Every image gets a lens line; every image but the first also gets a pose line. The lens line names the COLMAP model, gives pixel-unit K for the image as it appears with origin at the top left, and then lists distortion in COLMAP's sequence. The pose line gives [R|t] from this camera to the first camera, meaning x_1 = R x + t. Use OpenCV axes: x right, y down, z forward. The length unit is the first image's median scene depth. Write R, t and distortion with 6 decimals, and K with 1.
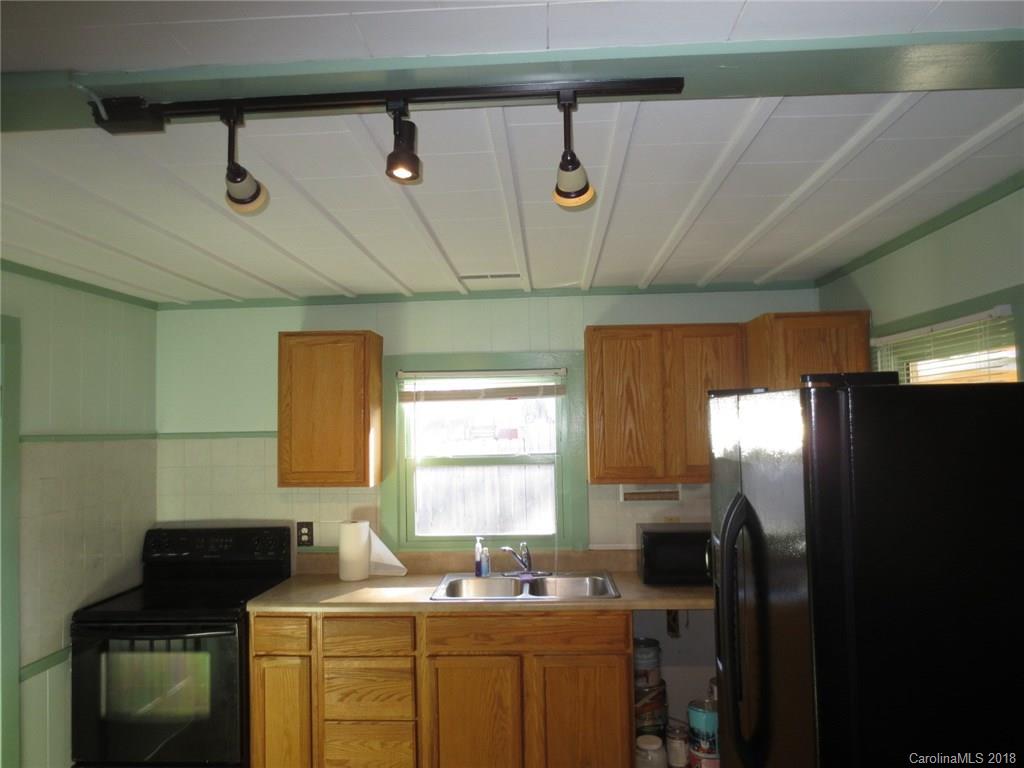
lens RADIAL K [[722.5, 0, 510.9], [0, 722.5, 382.1], [0, 0, 1]] dist [-0.036847, 0.011385]
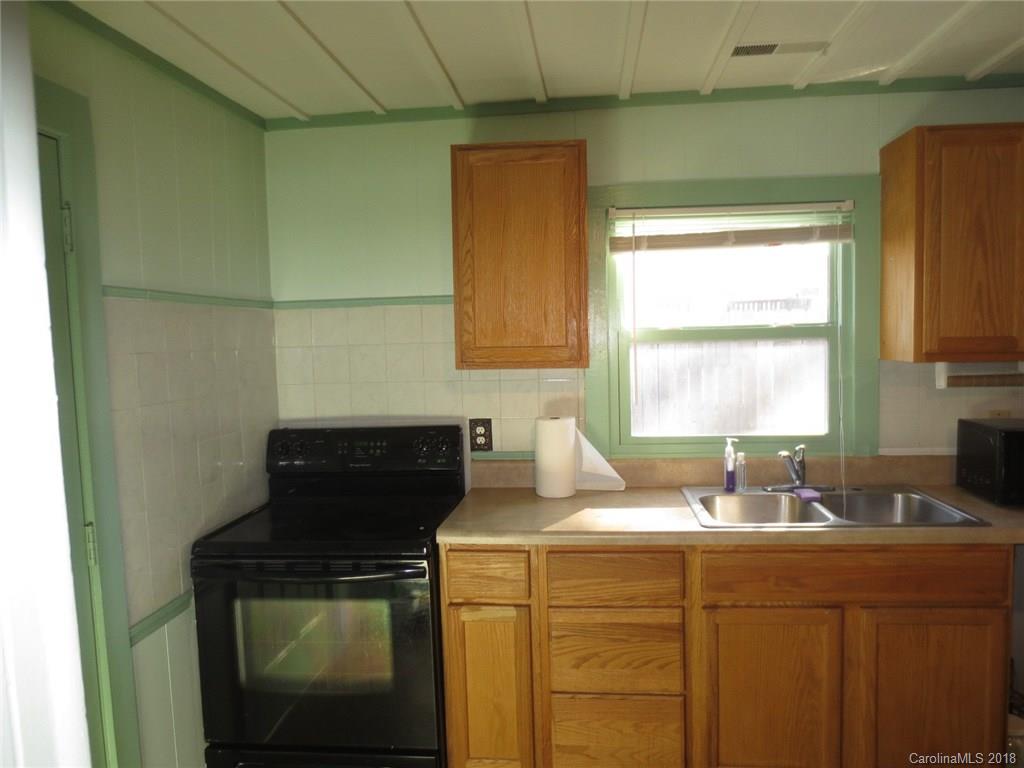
lens RADIAL K [[722.5, 0, 517.8], [0, 722.5, 382.6], [0, 0, 1]] dist [-0.036847, 0.011385]
pose [[0.998695, -0.002693, -0.051000, -0.228438], [0.009293, 0.991520, 0.129621, 0.067713], [0.050219, -0.129926, 0.990251, 0.297644]]
